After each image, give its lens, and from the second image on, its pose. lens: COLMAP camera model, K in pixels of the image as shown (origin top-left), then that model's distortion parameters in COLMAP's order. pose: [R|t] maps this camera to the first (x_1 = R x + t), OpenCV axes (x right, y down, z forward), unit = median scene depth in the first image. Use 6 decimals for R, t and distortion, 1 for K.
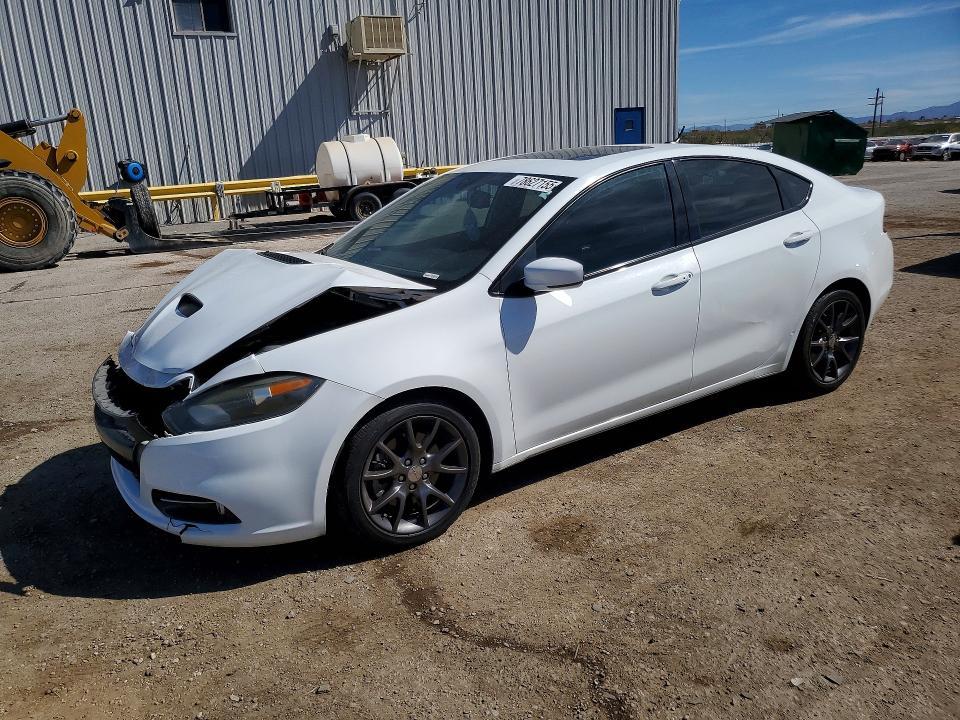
lens RADIAL K [[758.3, 0, 475.6], [0, 758.3, 359.6], [0, 0, 1]] dist [0.004266, 0.013475]
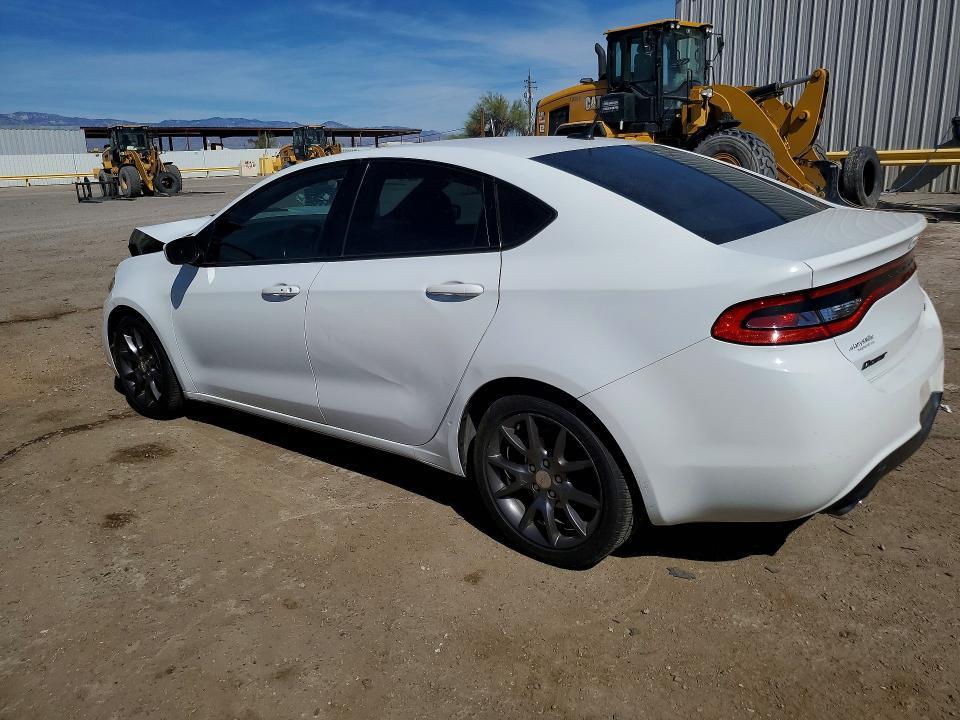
lens RADIAL K [[758.3, 0, 478.5], [0, 758.3, 359.8], [0, 0, 1]] dist [0.004266, 0.013475]
pose [[0.314204, 0.305543, -0.898843, 0.361548], [-0.245812, 0.940689, 0.233840, -0.091055], [0.916980, 0.147473, 0.370675, 0.267285]]
